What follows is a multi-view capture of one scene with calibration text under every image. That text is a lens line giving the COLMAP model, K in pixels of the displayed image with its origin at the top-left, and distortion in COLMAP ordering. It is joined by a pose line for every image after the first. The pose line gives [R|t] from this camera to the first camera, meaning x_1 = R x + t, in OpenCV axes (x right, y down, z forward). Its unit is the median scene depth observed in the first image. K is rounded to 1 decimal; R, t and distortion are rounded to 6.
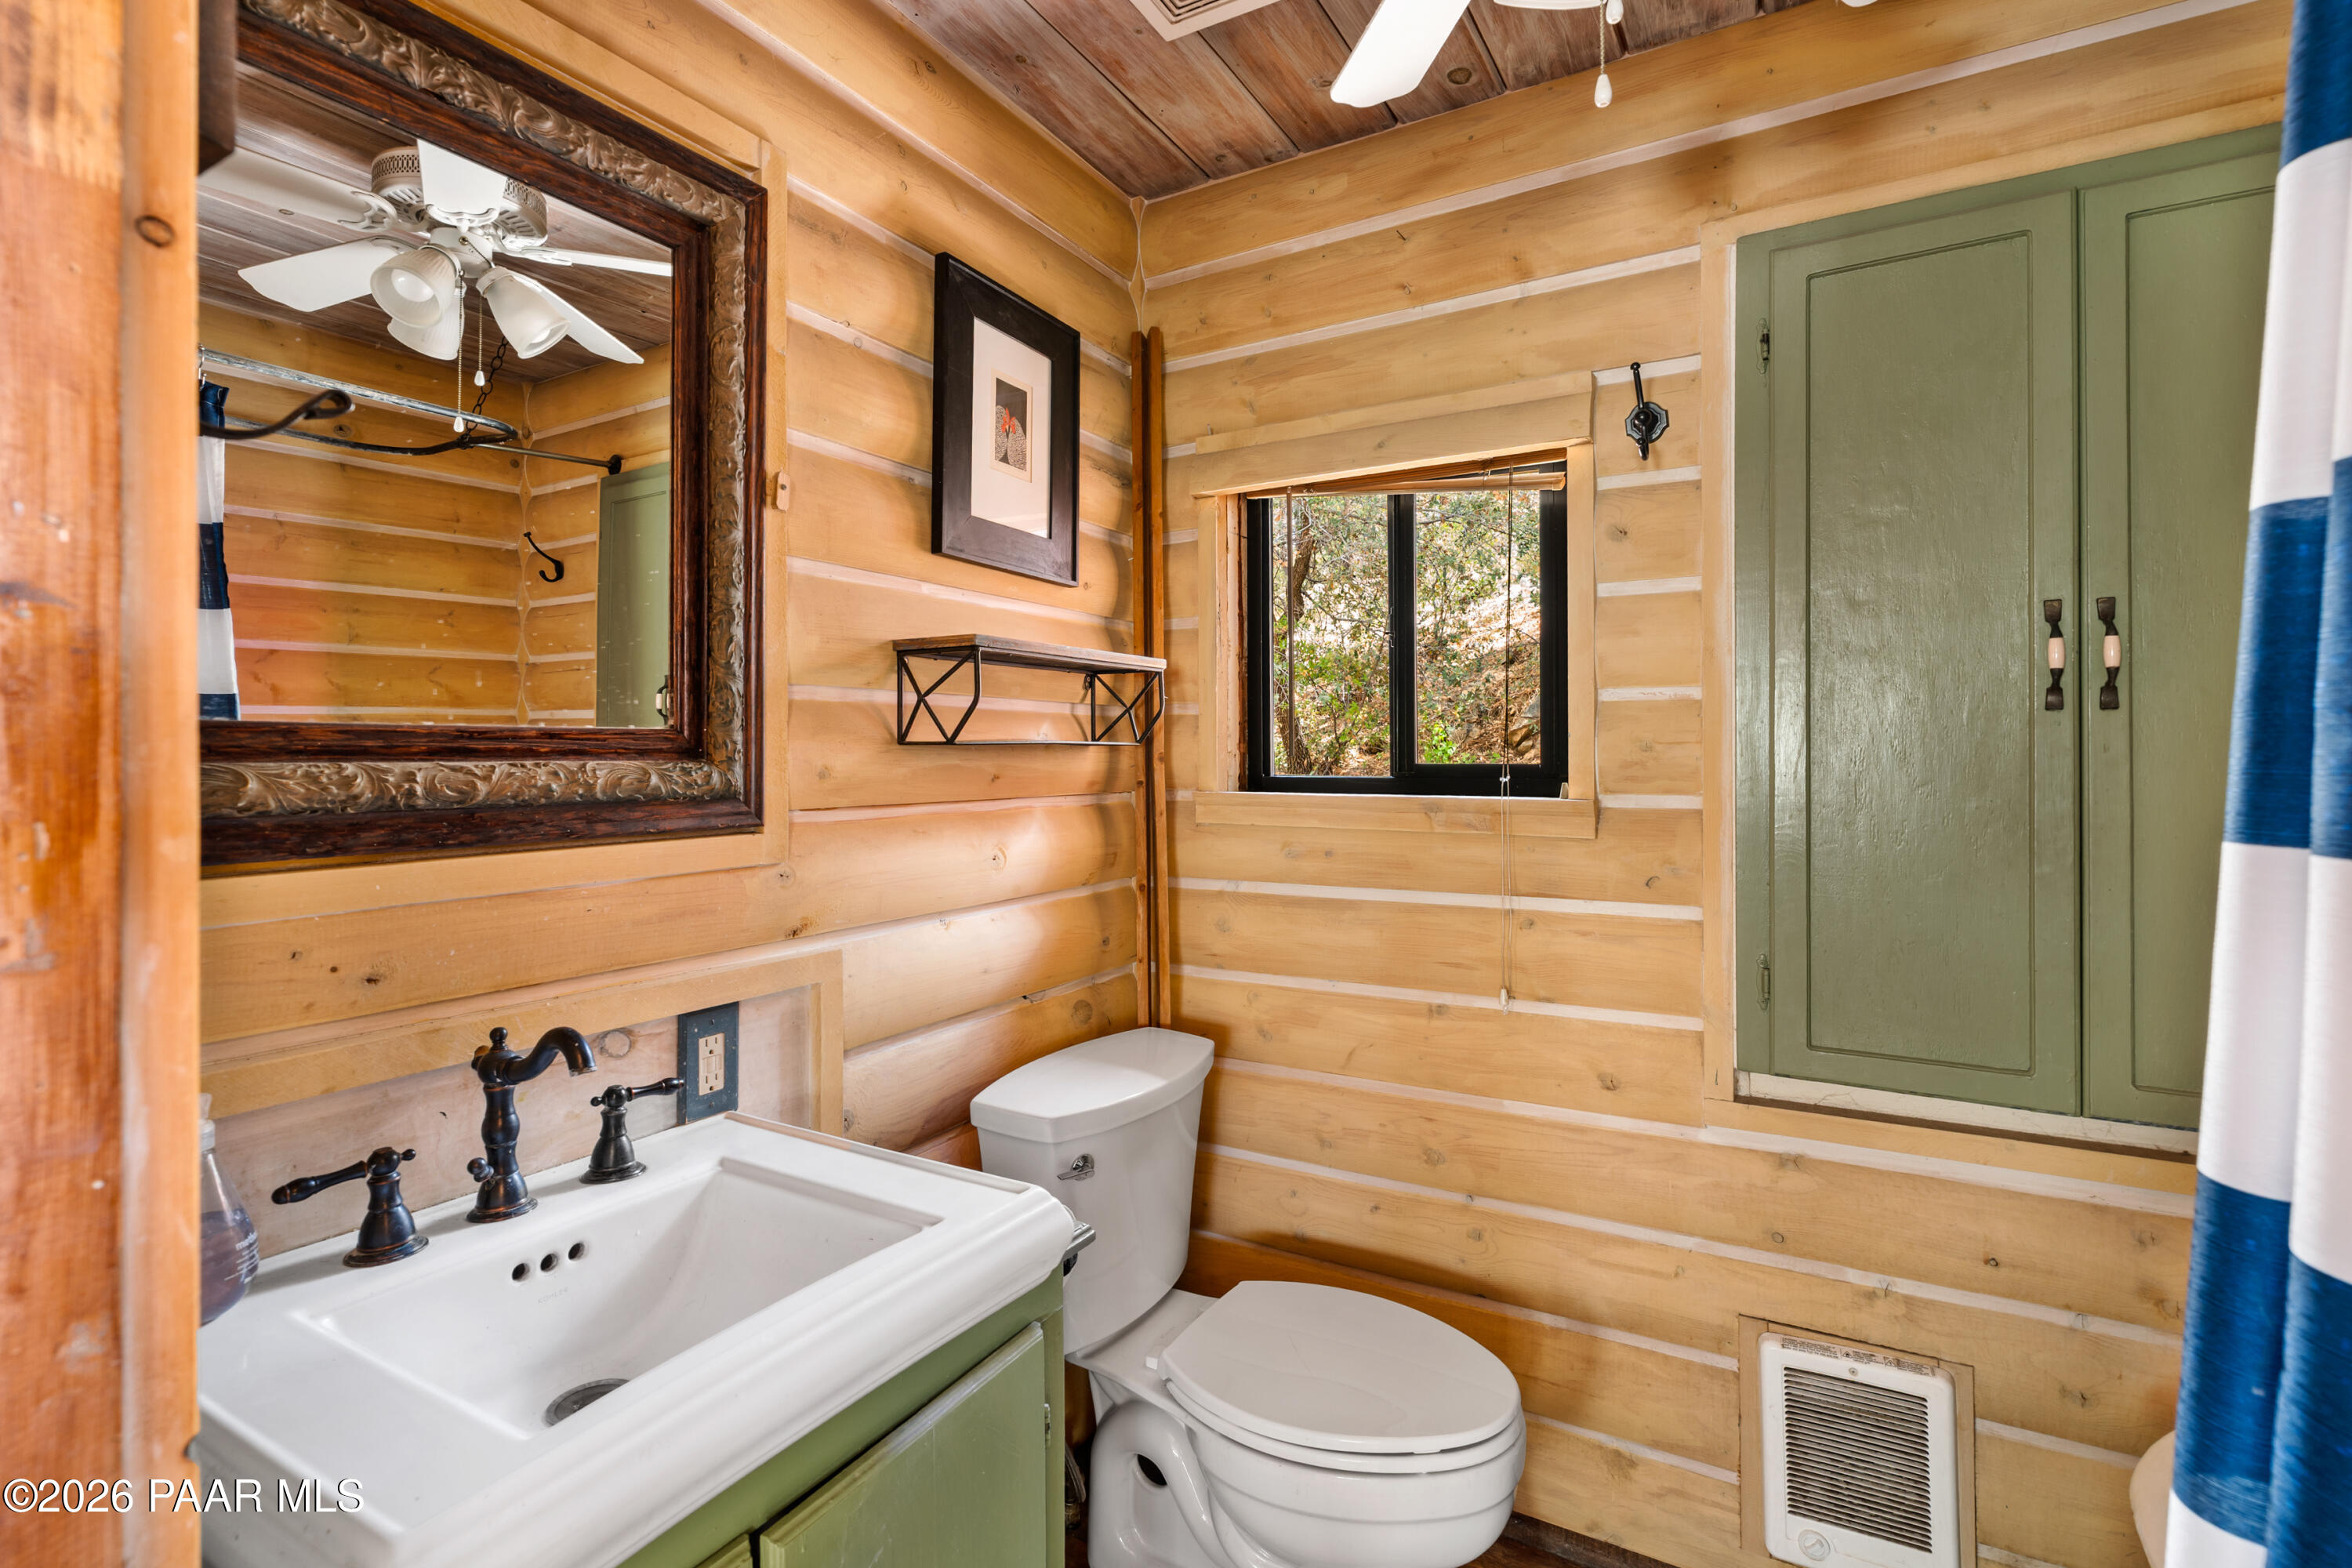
lens RADIAL K [[1085.3, 0, 1179.1], [0, 1085.3, 760.7], [0, 0, 1]] dist [-0.007085, 0.002511]
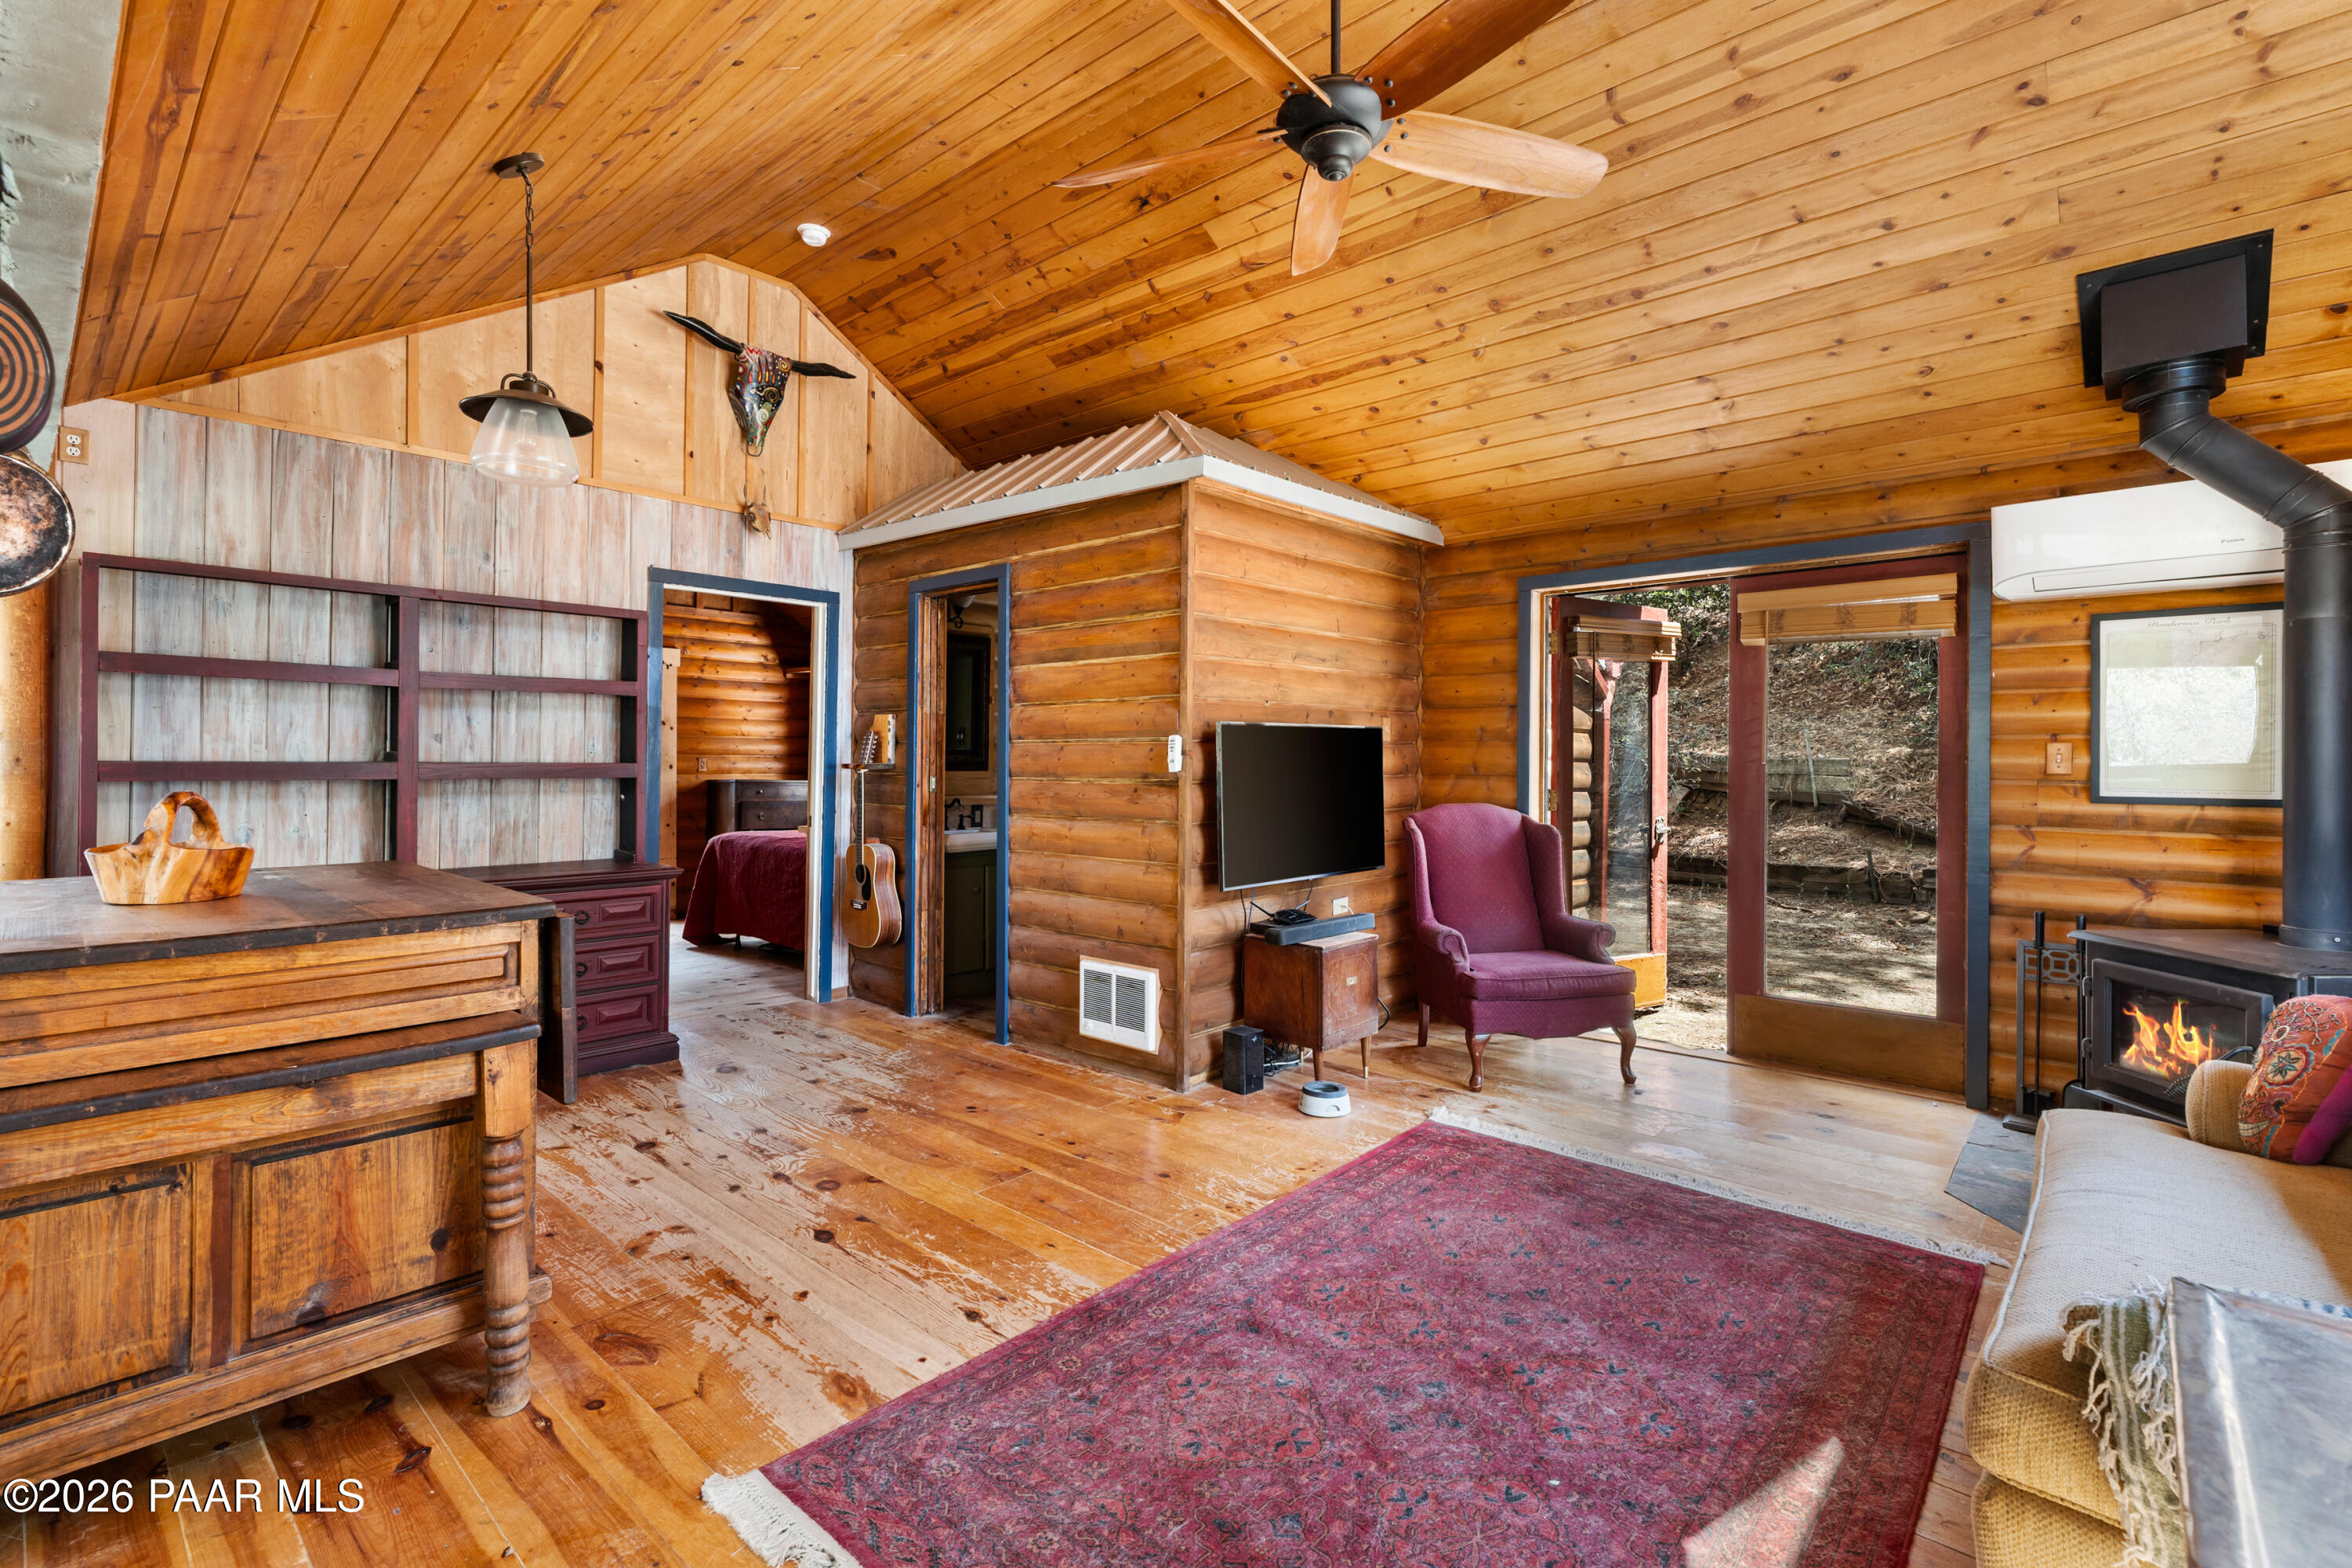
lens RADIAL K [[1085.3, 0, 1173.6], [0, 1085.3, 759.1], [0, 0, 1]] dist [-0.007085, 0.002511]
pose [[0.976973, 0.012364, -0.213007, 1.155089], [-0.013018, 0.999914, -0.001669, 0.008189], [0.212968, 0.004403, 0.977049, -2.821503]]
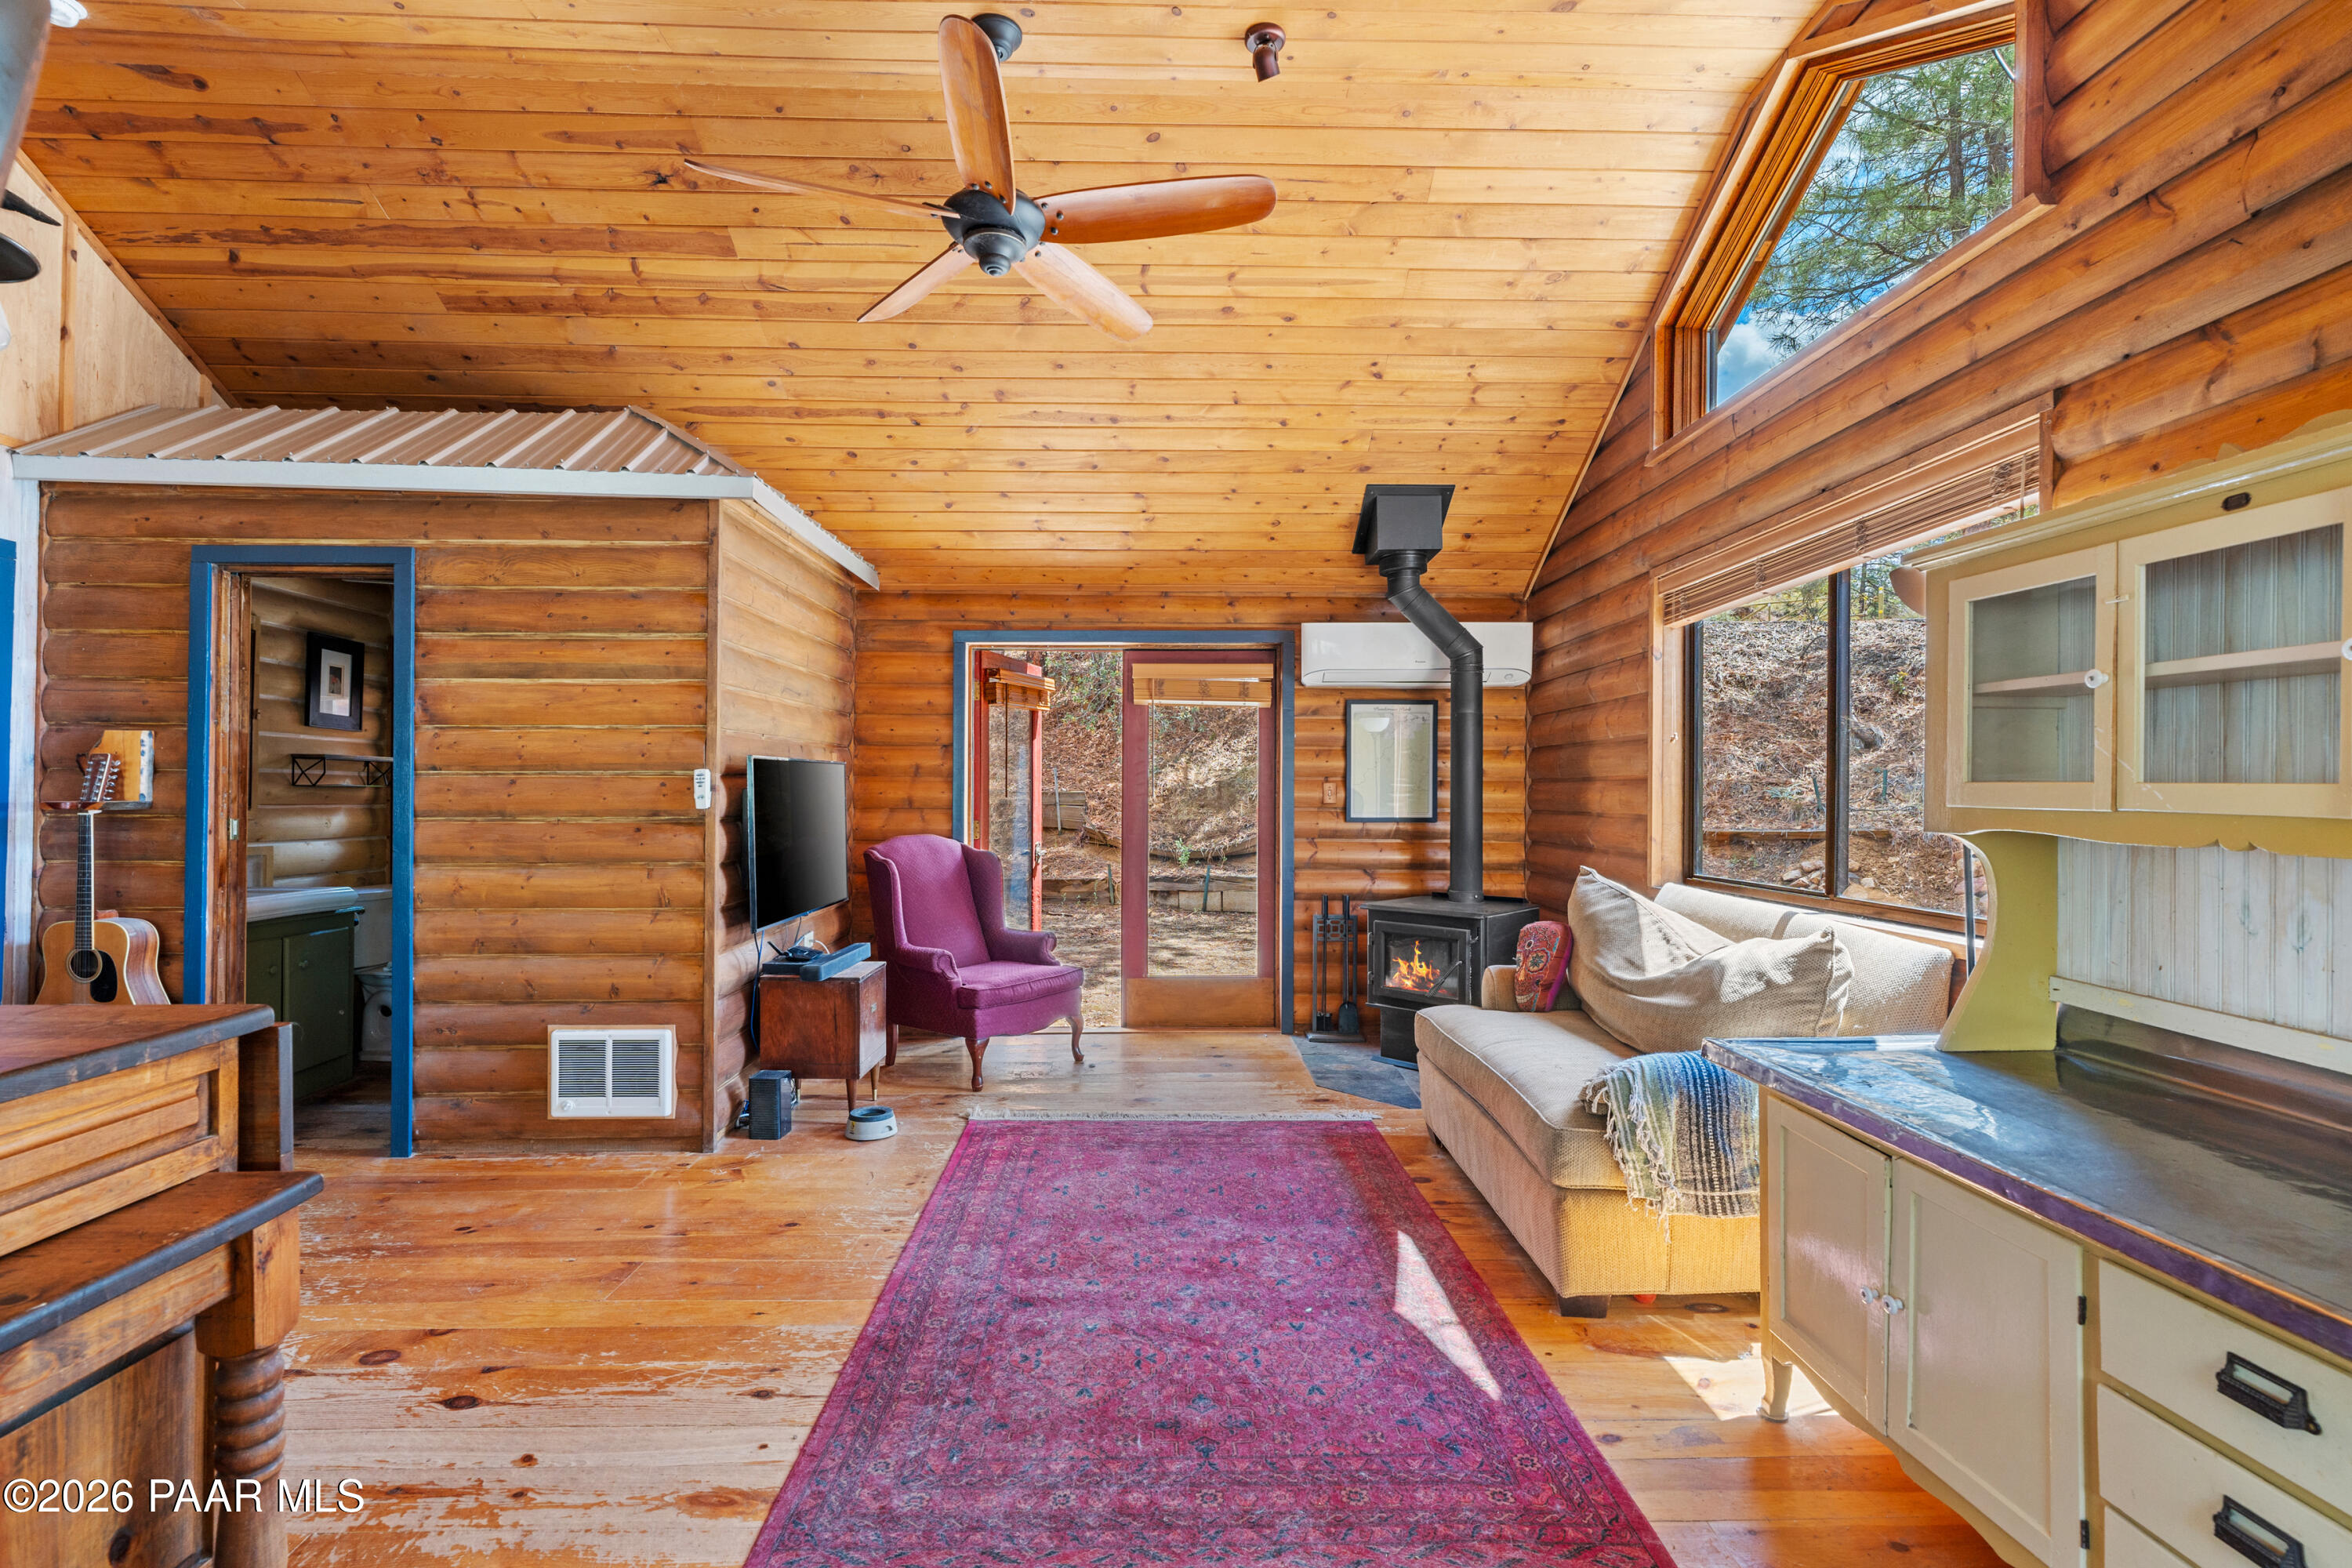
lens RADIAL K [[1085.3, 0, 1187.0], [0, 1085.3, 790.3], [0, 0, 1]] dist [-0.007085, 0.002511]
pose [[0.847055, 0.012443, 0.531359, 0.265587], [-0.008022, 0.999911, -0.010627, 0.010300], [-0.531444, 0.004740, 0.847080, -2.892059]]
